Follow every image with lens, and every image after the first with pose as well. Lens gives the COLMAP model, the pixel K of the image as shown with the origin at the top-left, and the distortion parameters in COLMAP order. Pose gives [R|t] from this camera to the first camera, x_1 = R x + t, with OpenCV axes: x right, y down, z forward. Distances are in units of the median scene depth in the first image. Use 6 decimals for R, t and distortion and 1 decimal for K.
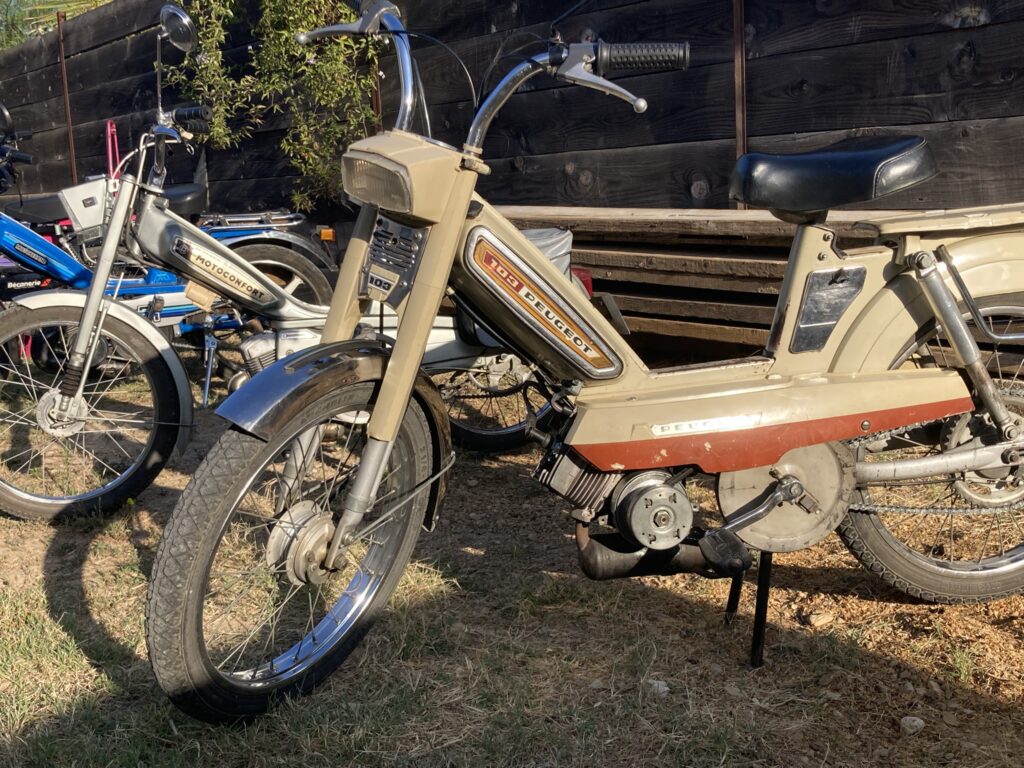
lens RADIAL K [[1174.4, 0, 512.0], [0, 1174.4, 384.0], [0, 0, 1]] dist [0.210825, -0.716270]
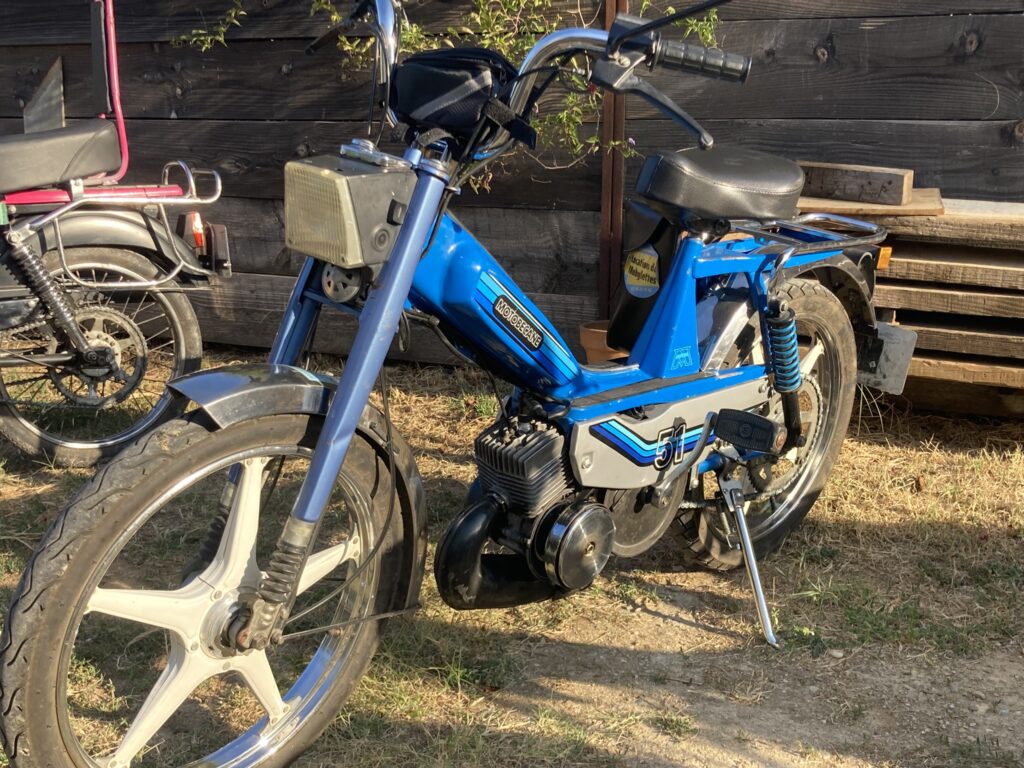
lens RADIAL K [[1174.4, 0, 512.0], [0, 1174.4, 384.0], [0, 0, 1]] dist [0.210825, -0.716270]
pose [[0.883278, -0.042394, 0.466930, -1.200196], [0.025864, 0.998793, 0.041757, -0.218673], [-0.468136, -0.024807, 0.883308, 1.401694]]
